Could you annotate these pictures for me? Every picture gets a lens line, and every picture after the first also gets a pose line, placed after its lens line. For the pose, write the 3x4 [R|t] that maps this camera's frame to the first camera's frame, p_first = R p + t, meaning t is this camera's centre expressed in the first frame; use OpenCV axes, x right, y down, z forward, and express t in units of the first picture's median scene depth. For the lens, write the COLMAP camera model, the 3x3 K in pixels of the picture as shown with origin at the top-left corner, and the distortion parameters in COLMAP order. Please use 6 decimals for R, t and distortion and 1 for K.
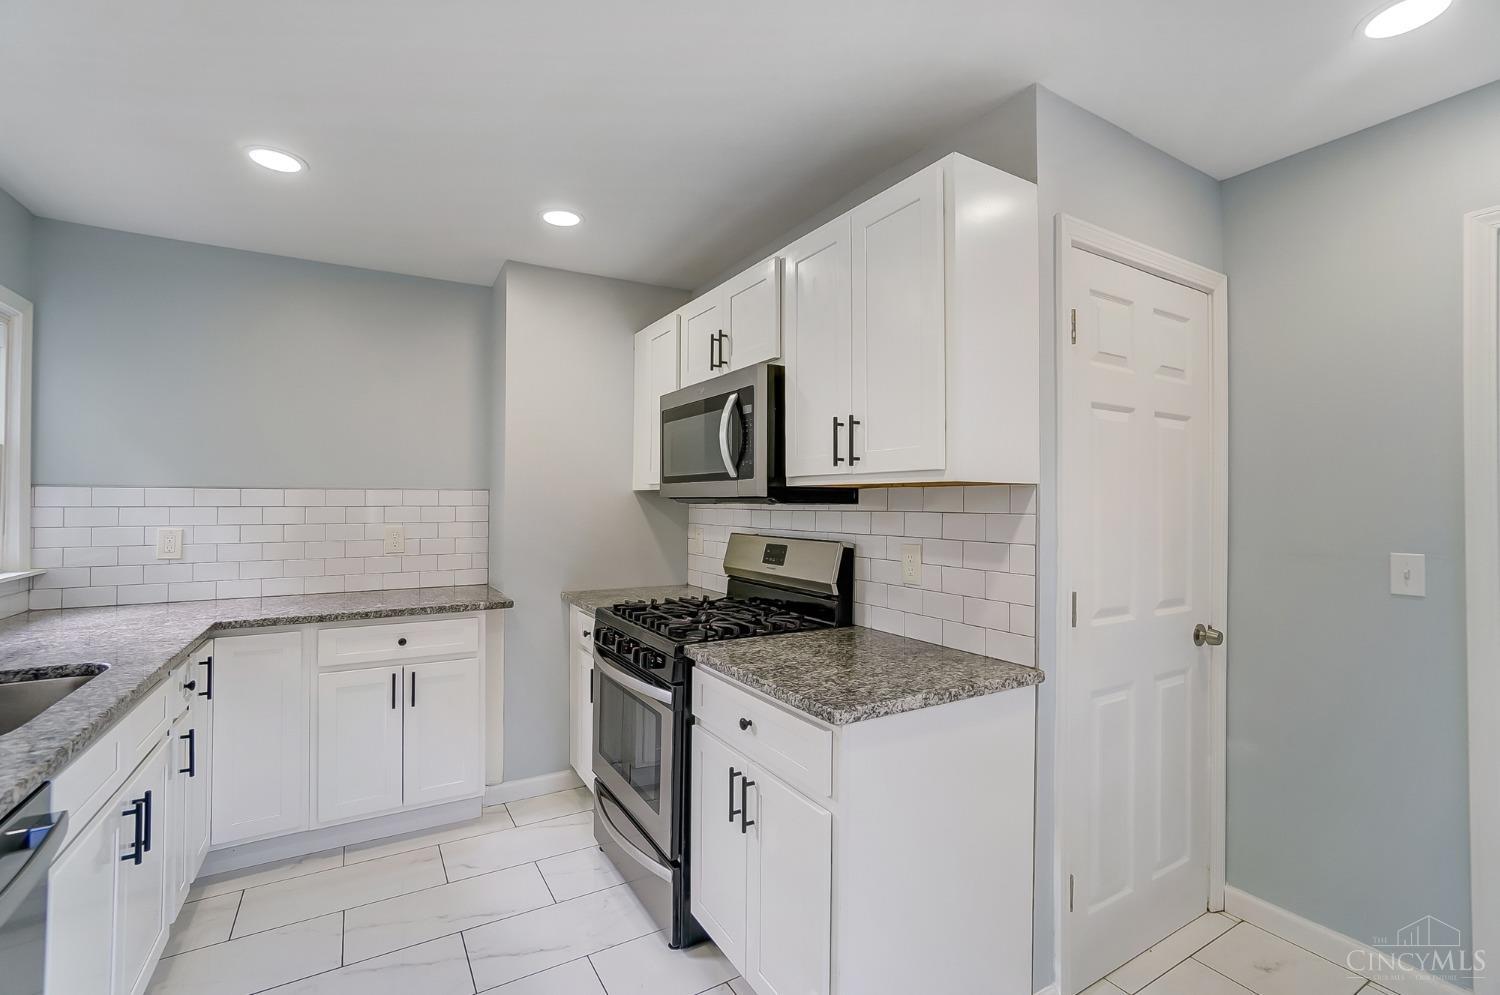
lens RADIAL K [[667.6, 0, 749.1], [0, 667.6, 496.1], [0, 0, 1]] dist [-0.014531, 0.002113]
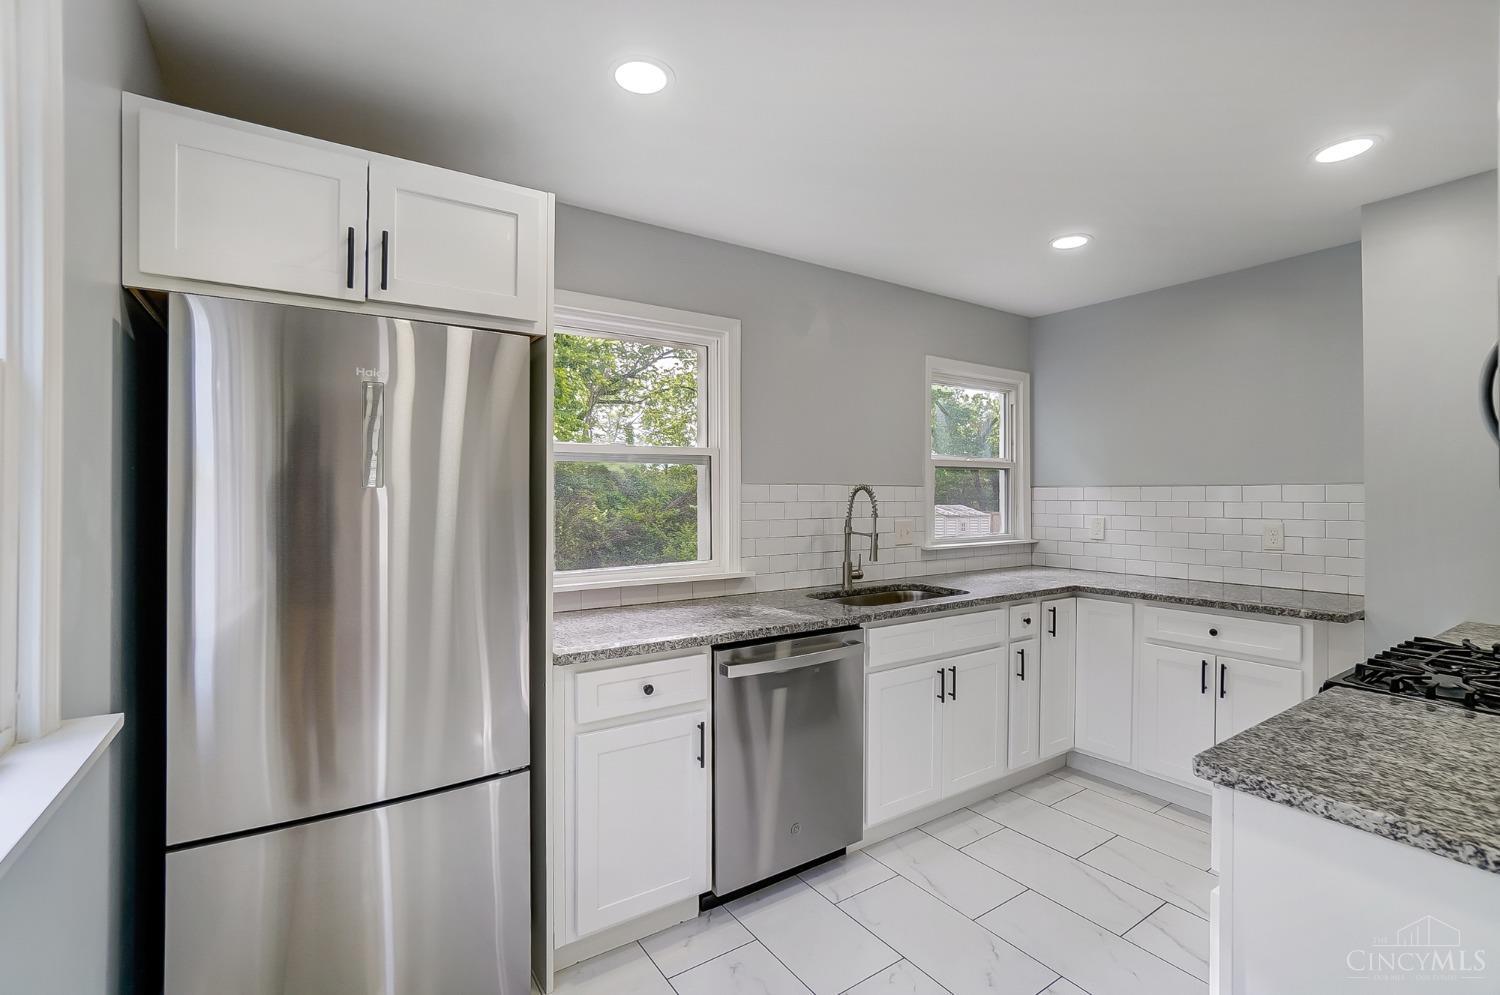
lens RADIAL K [[667.6, 0, 748.8], [0, 667.6, 496.2], [0, 0, 1]] dist [-0.014531, 0.002113]
pose [[0.054087, -0.001856, -0.998534, 0.587132], [0.008846, 0.999960, -0.001379, 0.002631], [0.998497, -0.008758, 0.054102, 0.277577]]
